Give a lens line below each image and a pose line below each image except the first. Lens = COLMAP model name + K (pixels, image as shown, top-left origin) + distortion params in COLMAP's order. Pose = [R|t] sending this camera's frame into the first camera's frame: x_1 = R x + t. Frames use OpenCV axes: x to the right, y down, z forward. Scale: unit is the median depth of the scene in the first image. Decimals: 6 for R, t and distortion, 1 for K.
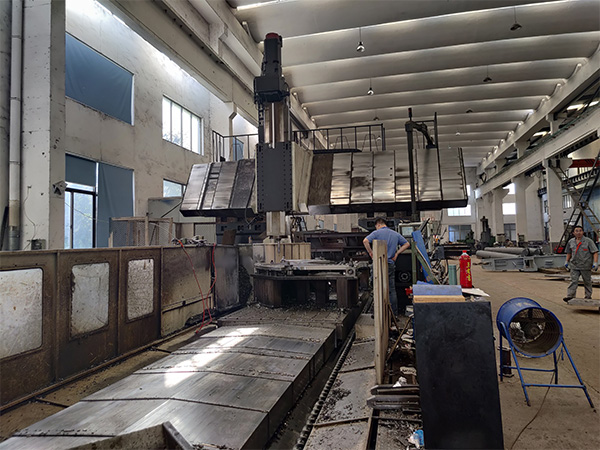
lens RADIAL K [[443.5, 0, 300.0], [0, 443.5, 225.0], [0, 0, 1]] dist [0.027194, -0.003236]
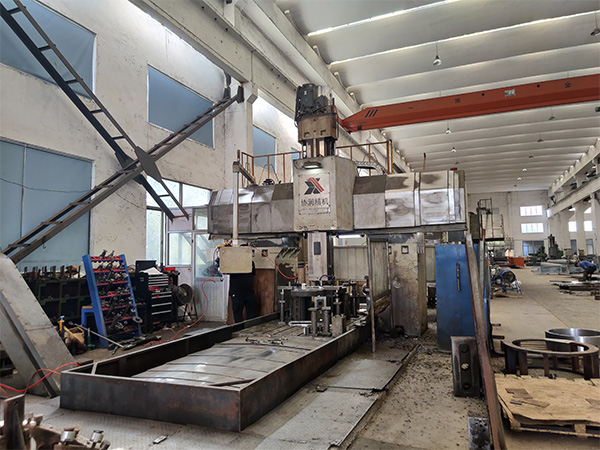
lens RADIAL K [[443.5, 0, 300.0], [0, 443.5, 225.0], [0, 0, 1]] dist [0.027194, -0.003236]
pose [[0.987389, -0.020116, -0.157030, -0.064513], [0.014589, 0.999236, -0.036268, -0.009277], [0.157640, 0.033519, 0.986928, -0.277717]]
